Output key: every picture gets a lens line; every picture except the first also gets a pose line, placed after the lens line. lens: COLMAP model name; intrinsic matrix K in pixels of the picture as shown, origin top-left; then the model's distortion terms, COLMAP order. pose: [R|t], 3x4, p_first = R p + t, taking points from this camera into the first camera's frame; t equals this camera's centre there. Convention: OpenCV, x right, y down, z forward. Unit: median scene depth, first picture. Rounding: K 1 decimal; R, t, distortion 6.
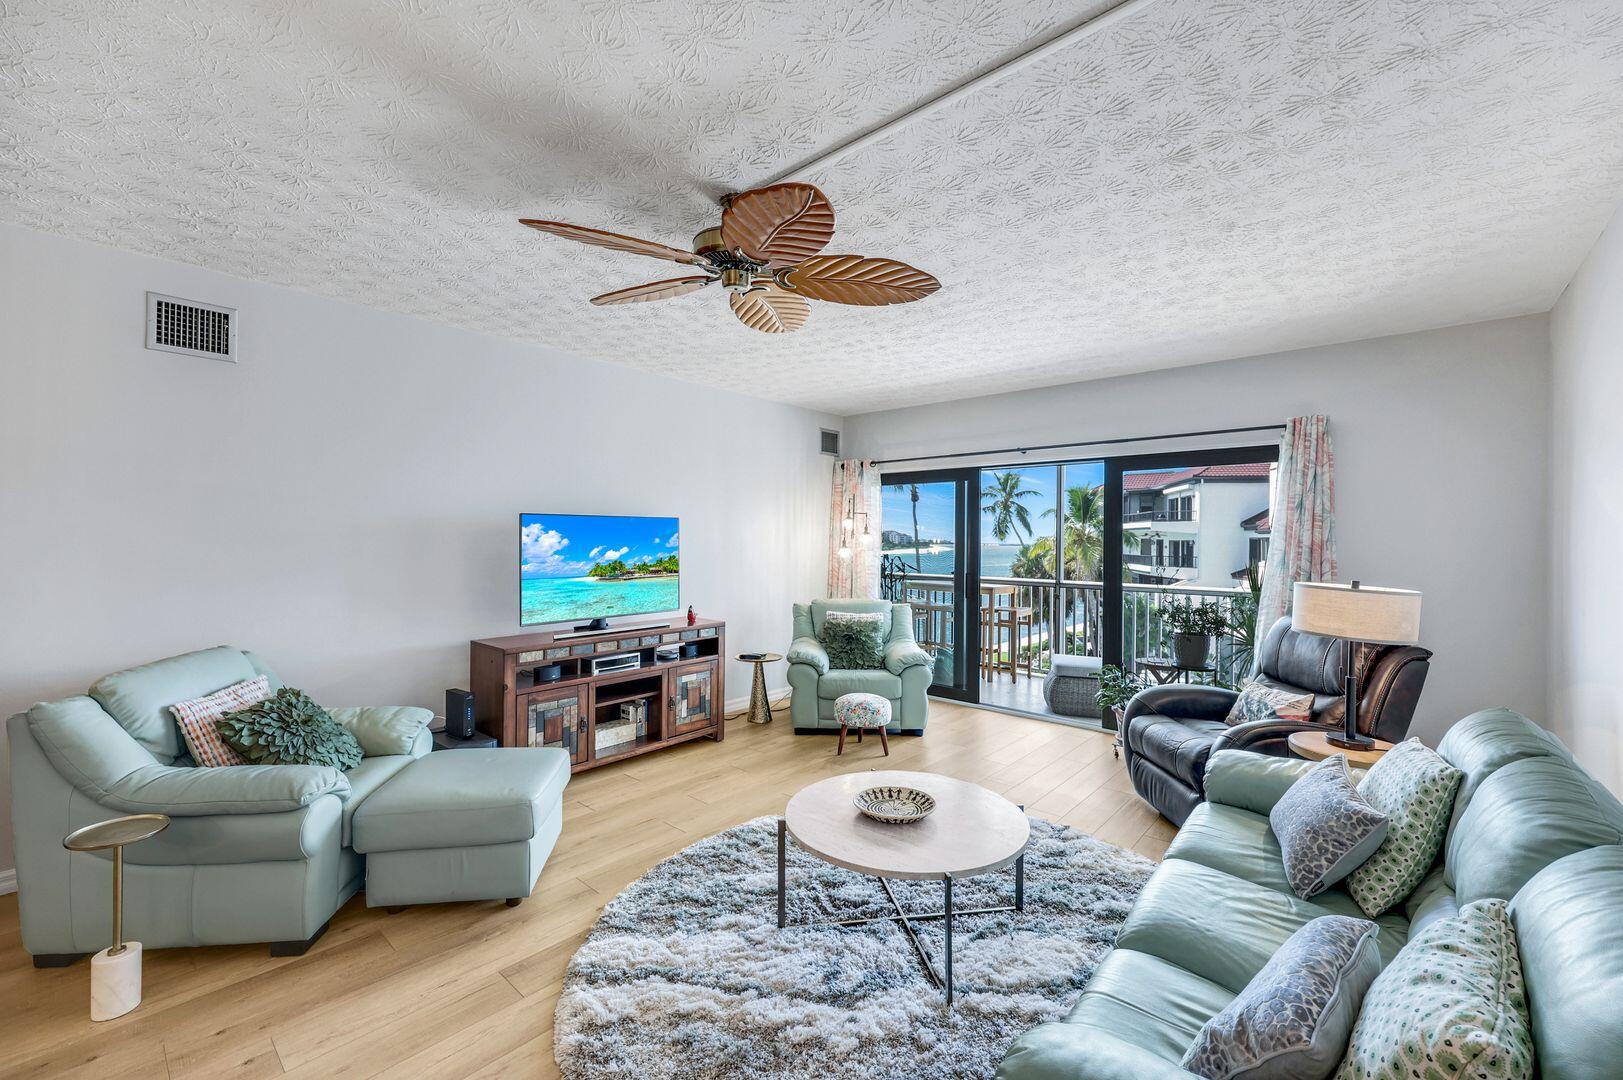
lens RADIAL K [[663.6, 0, 815.7], [0, 663.6, 539.8], [0, 0, 1]] dist [0.002522, -0.000508]
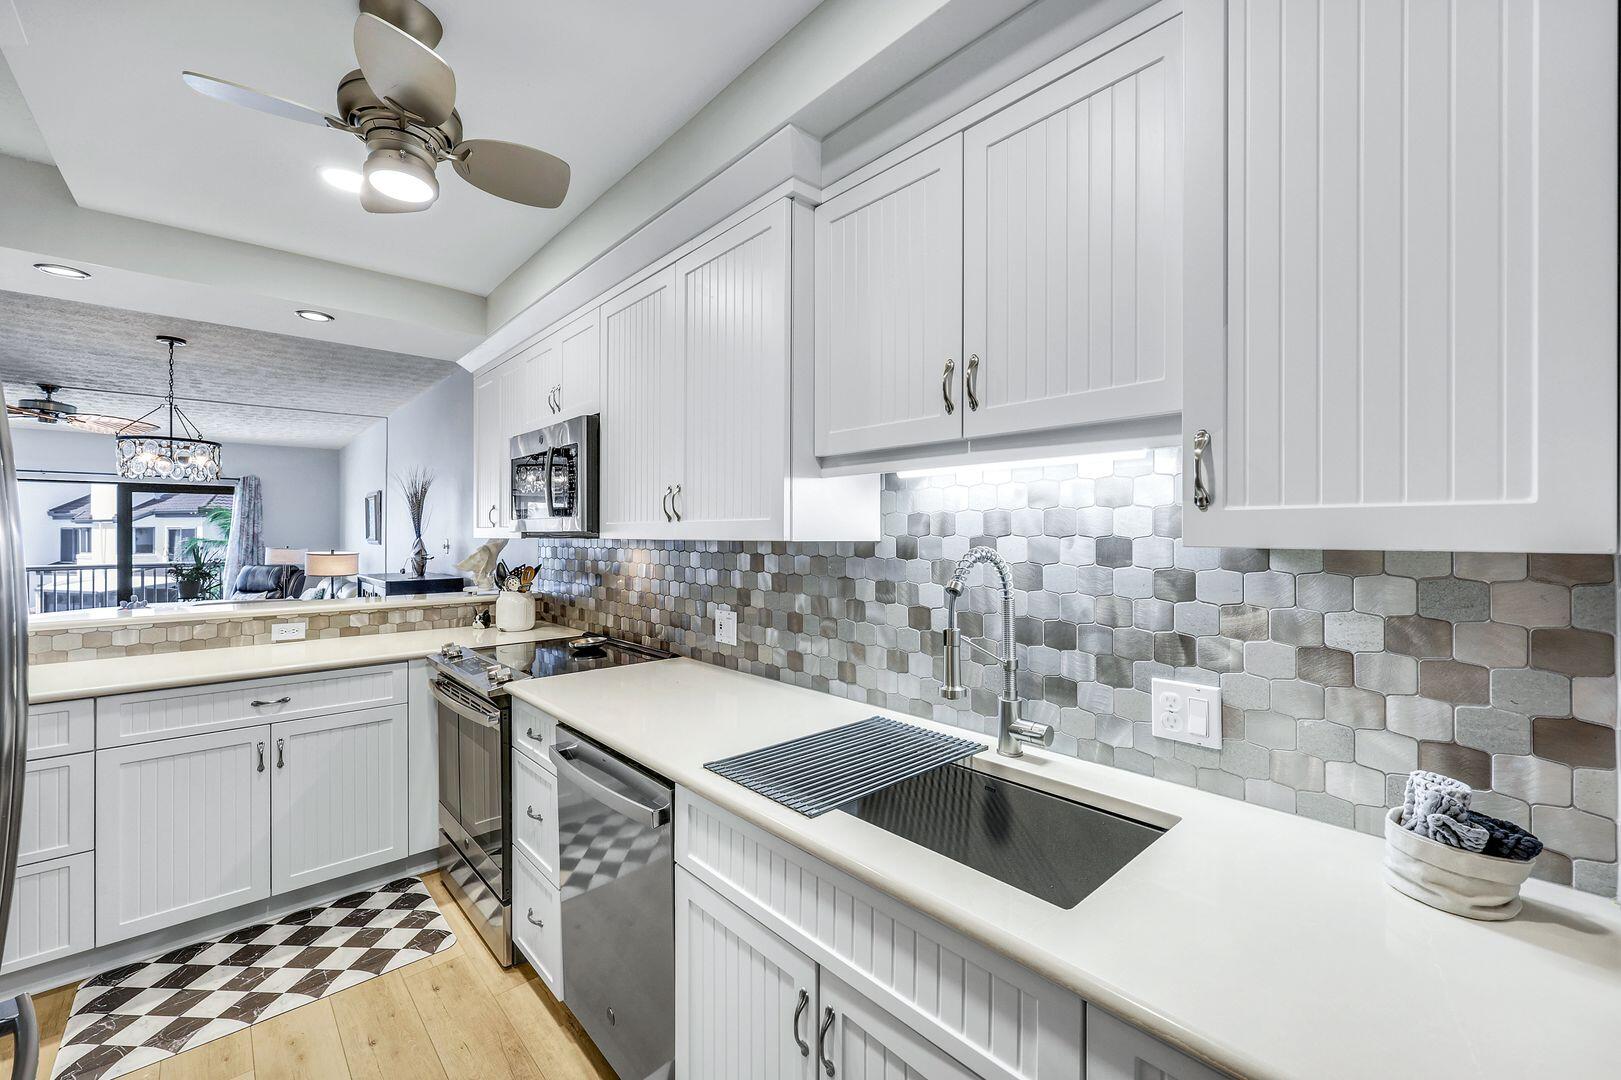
lens RADIAL K [[662.8, 0, 811.7], [0, 662.8, 531.3], [0, 0, 1]] dist [0.002522, -0.000508]
pose [[0.102662, -0.006285, 0.994696, -0.995357], [0.001545, 0.999980, 0.006159, -0.010050], [-0.994715, 0.000905, 0.102669, -0.854339]]
